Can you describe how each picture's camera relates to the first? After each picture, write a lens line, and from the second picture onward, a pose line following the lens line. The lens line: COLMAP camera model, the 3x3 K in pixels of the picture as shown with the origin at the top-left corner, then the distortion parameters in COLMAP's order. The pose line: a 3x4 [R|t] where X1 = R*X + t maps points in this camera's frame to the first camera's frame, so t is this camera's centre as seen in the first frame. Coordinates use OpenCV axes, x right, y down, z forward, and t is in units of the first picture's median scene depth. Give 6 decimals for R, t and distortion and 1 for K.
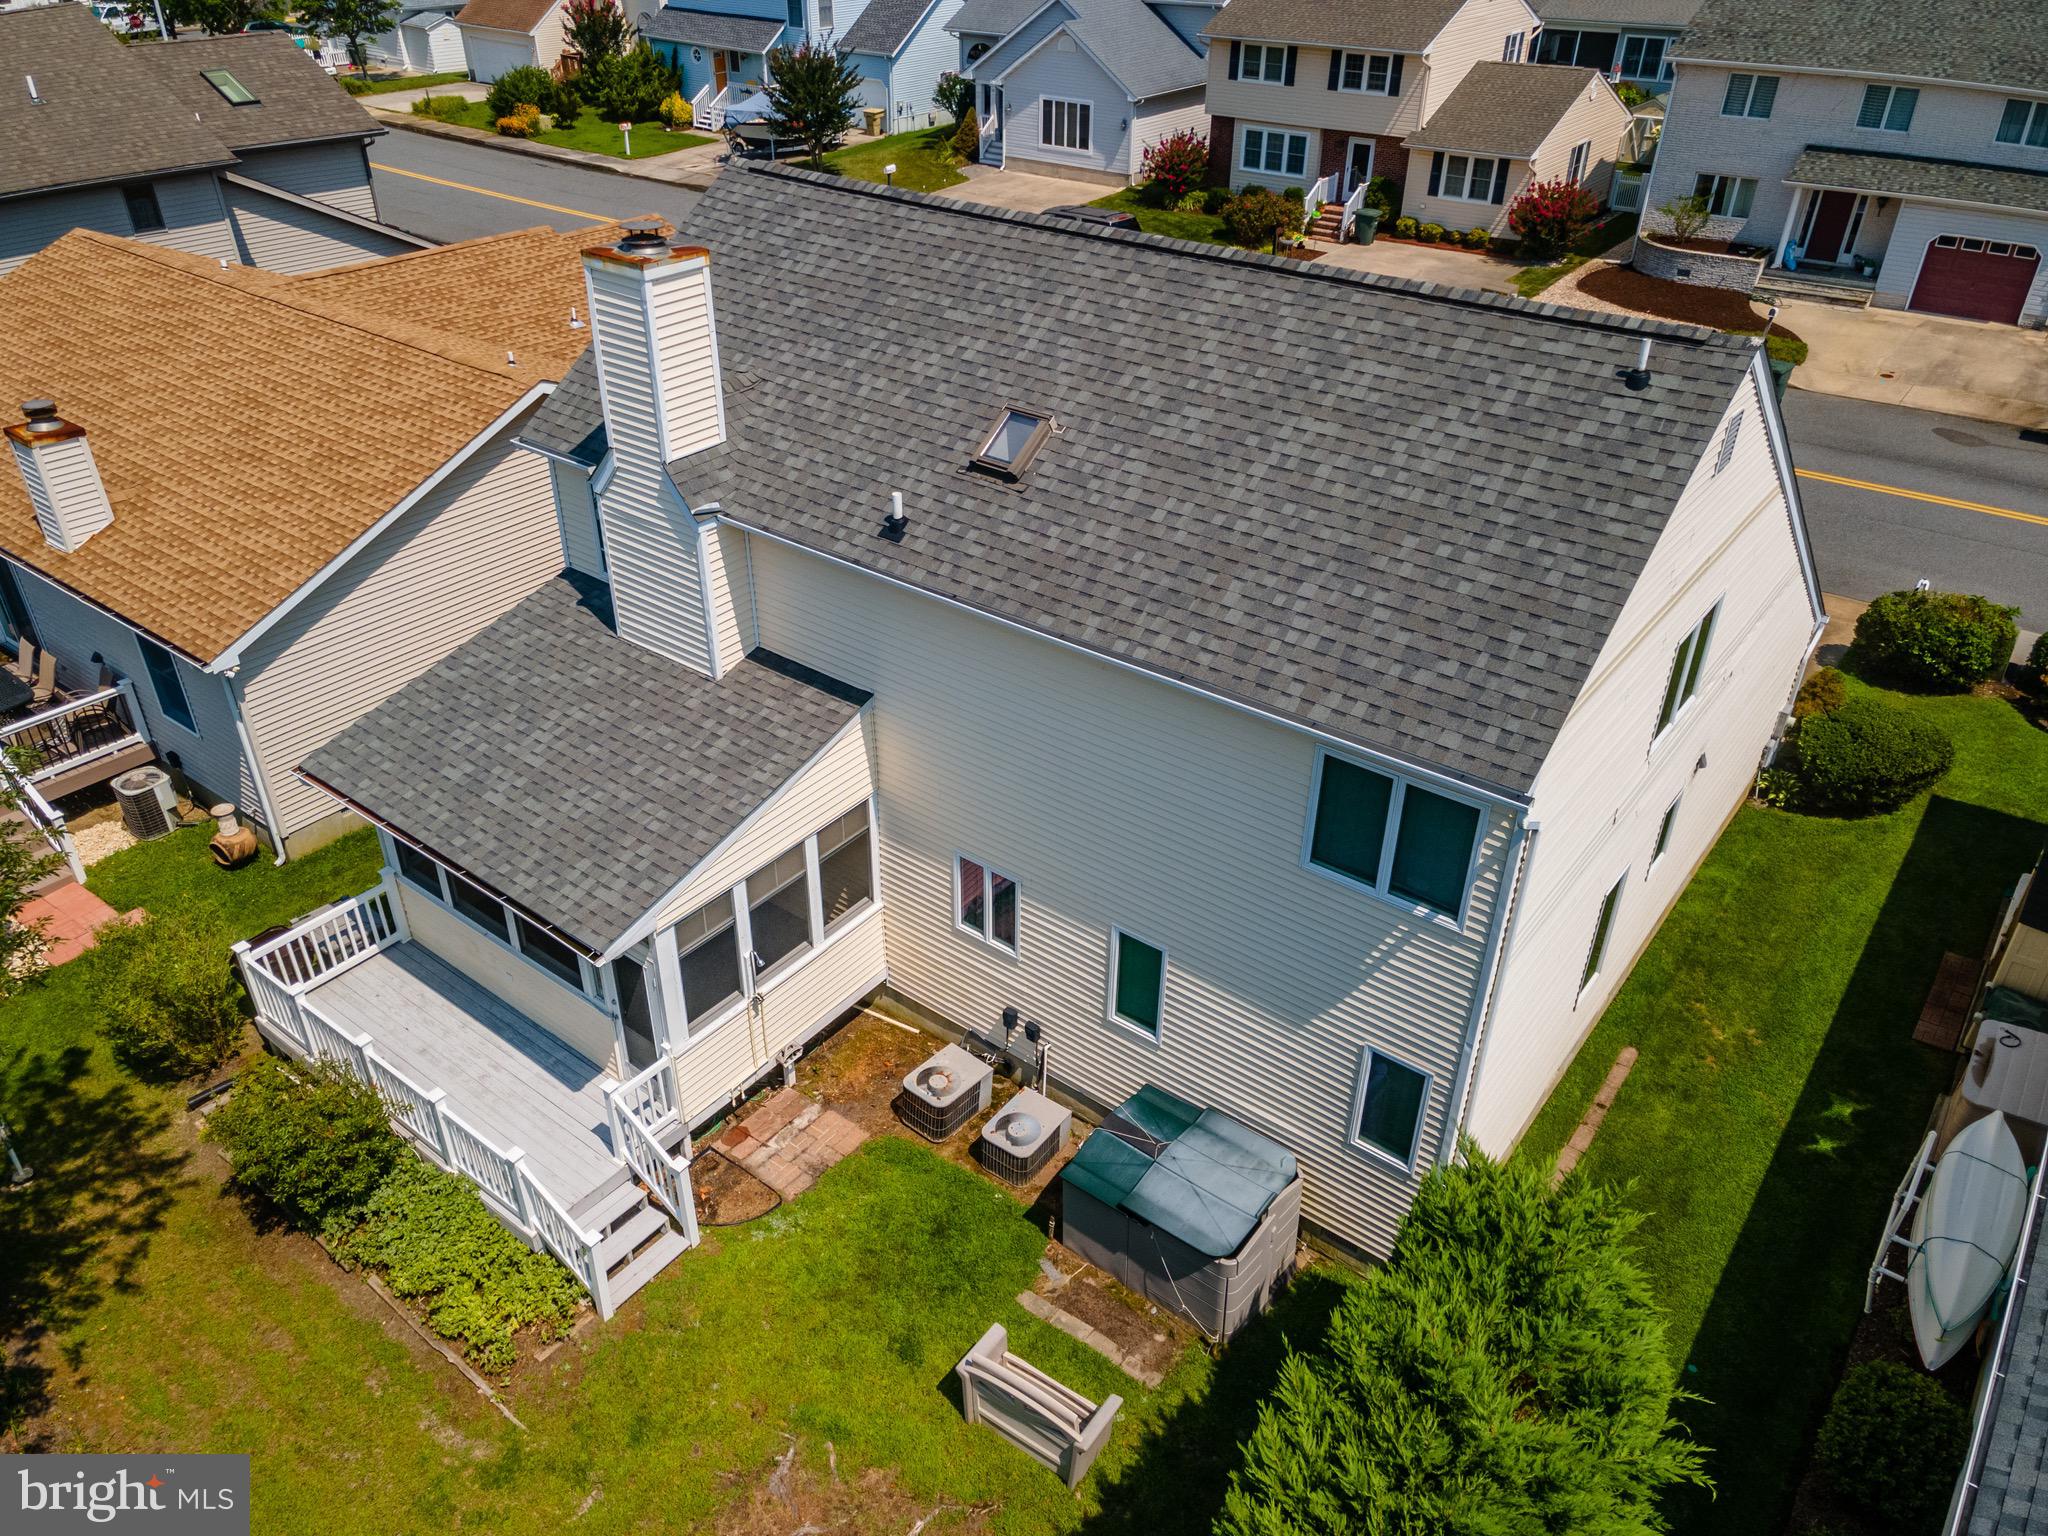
lens RADIAL K [[1485.9, 0, 1010.7], [0, 1485.9, 754.7], [0, 0, 1]] dist [0.031970, 0.027144]
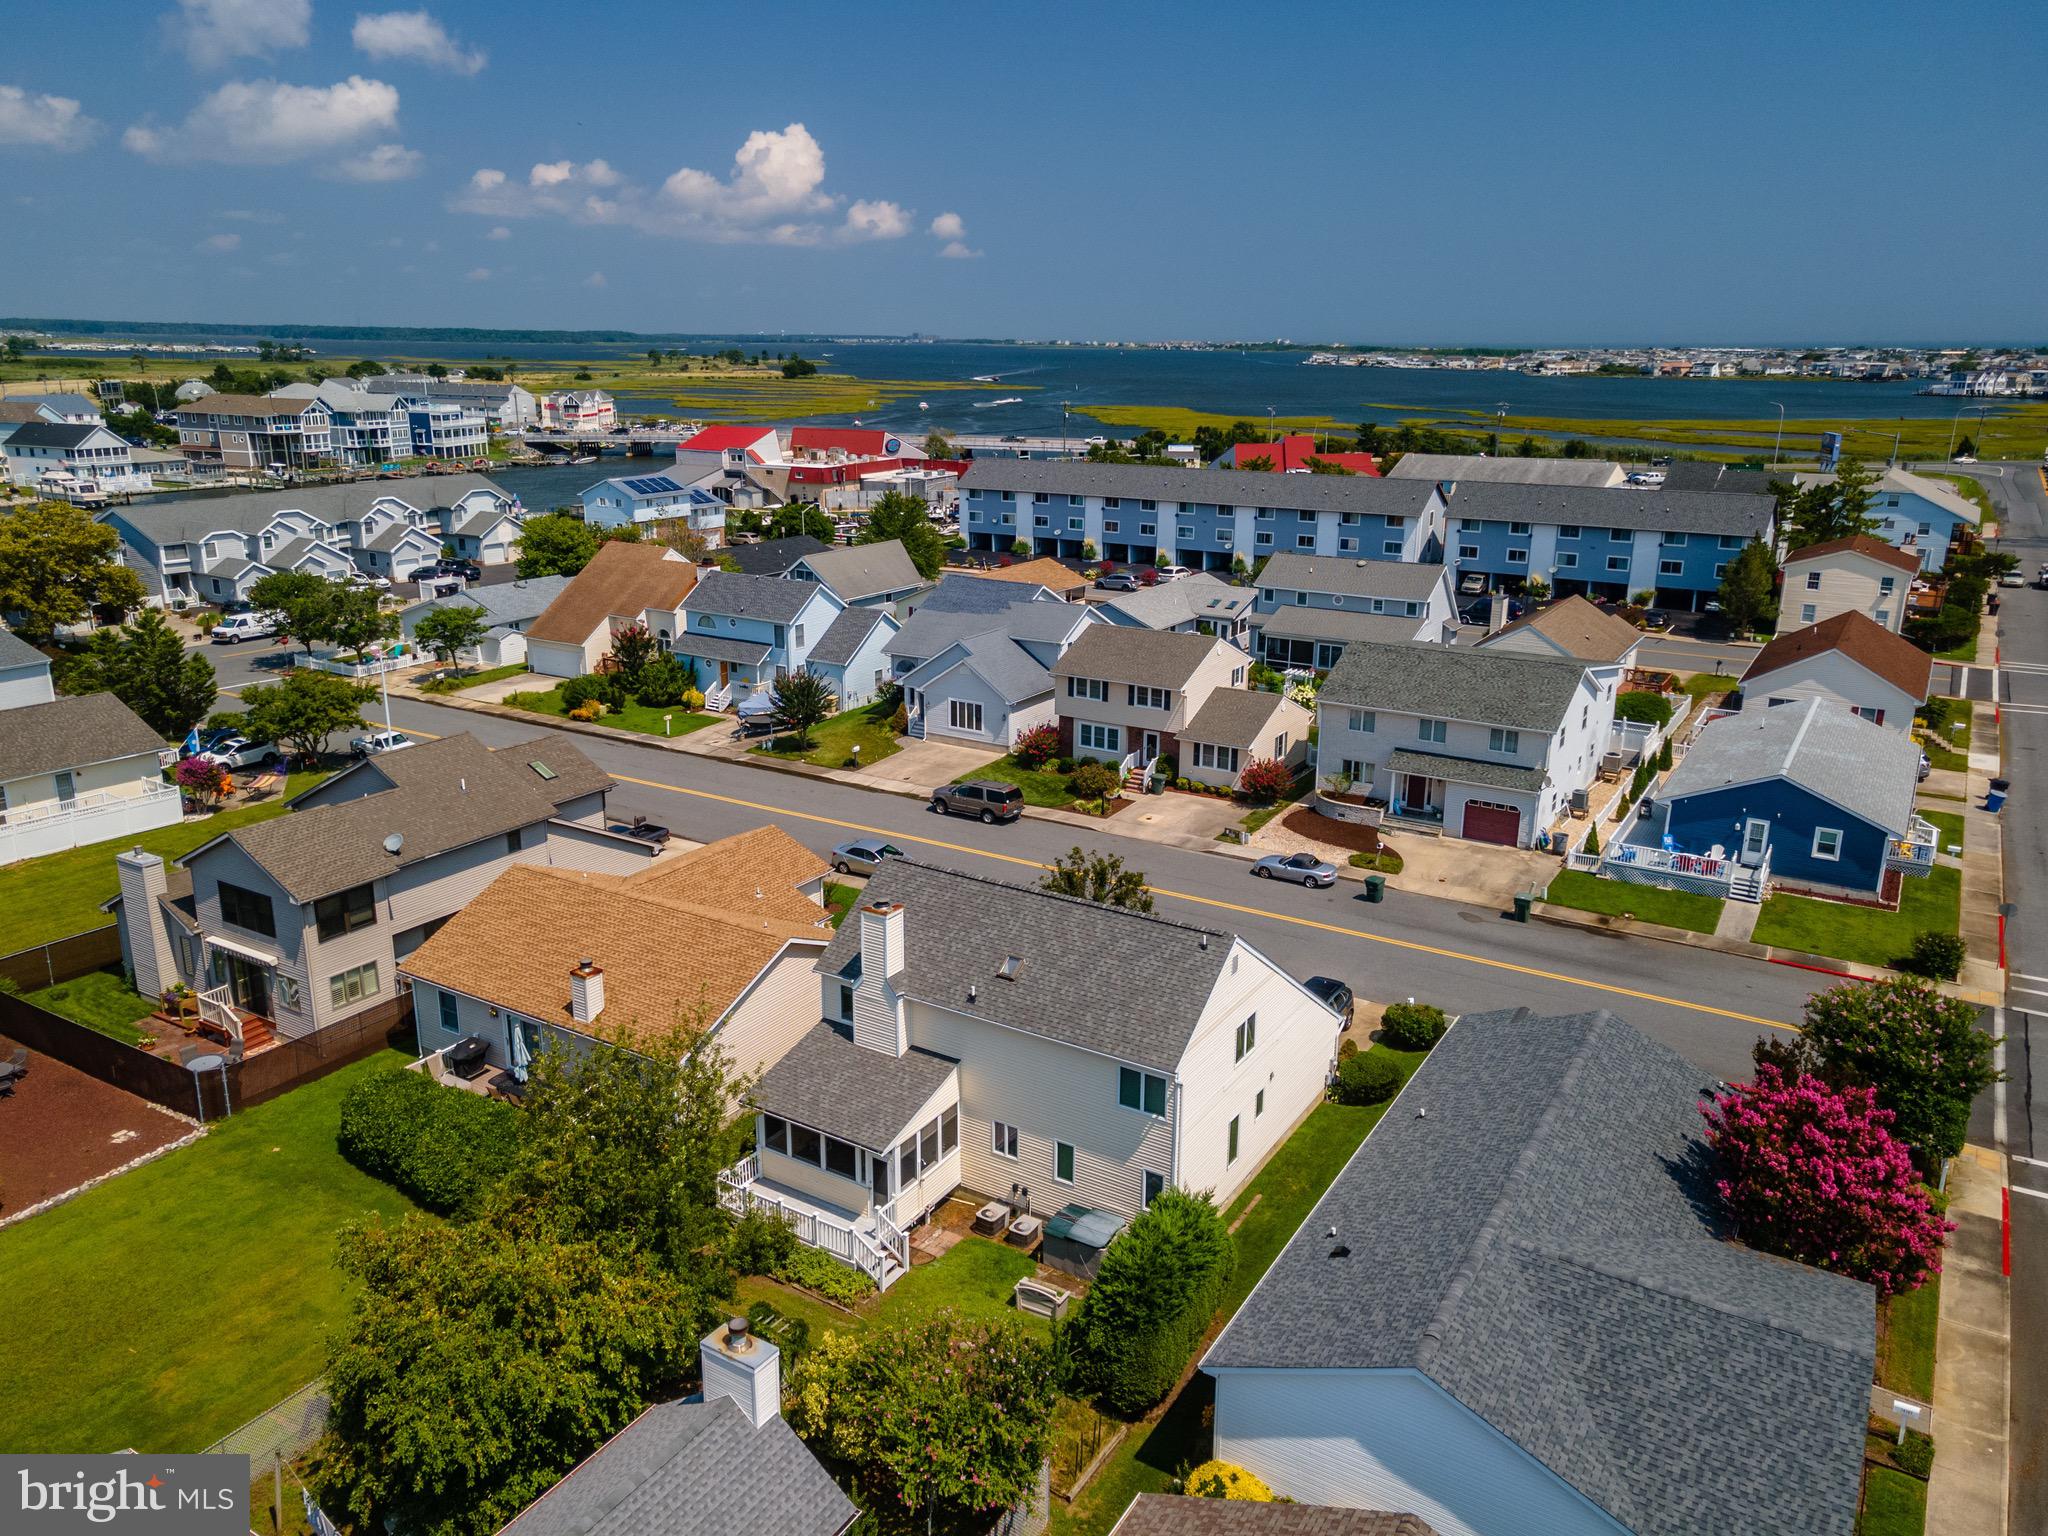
lens RADIAL K [[1485.9, 0, 1005.4], [0, 1485.9, 749.9], [0, 0, 1]] dist [0.031970, 0.027144]
pose [[0.995421, -0.027560, 0.091530, -0.237147], [0.052439, 0.958031, -0.281827, 0.181115], [-0.079921, 0.285336, 0.955090, -1.710066]]
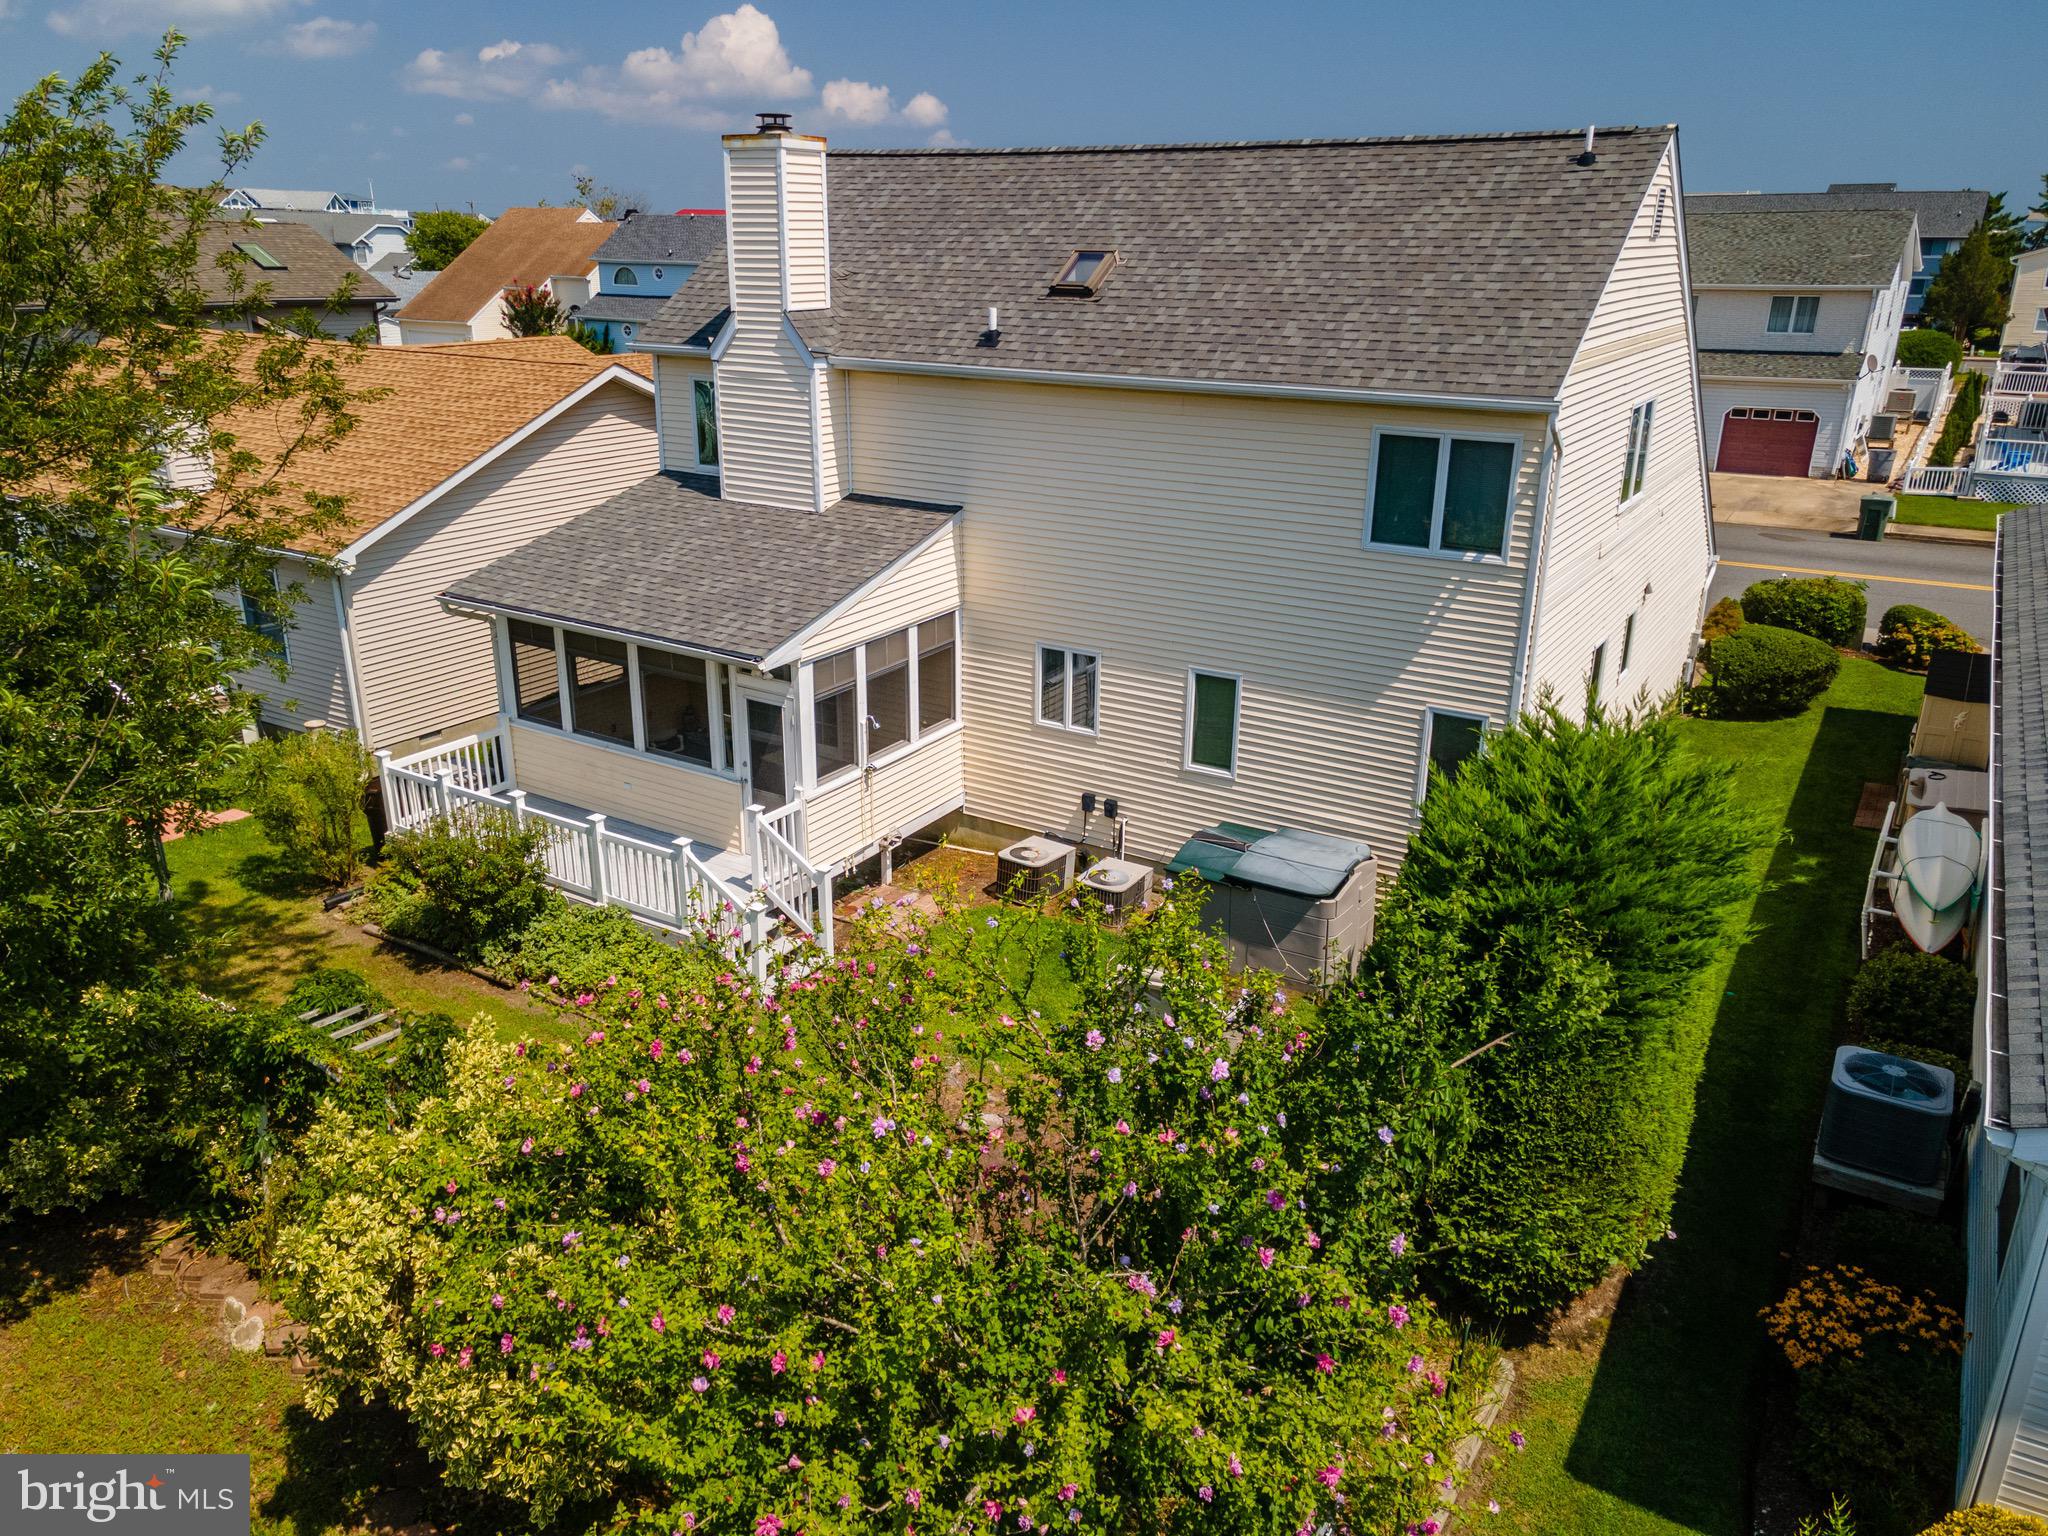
lens RADIAL K [[1485.9, 0, 1011.3], [0, 1485.9, 753.2], [0, 0, 1]] dist [0.031970, 0.027144]
pose [[0.995476, -0.030606, 0.089948, -0.159923], [0.049709, 0.974562, -0.218537, 0.388727], [-0.080972, 0.222019, 0.971674, -0.084211]]
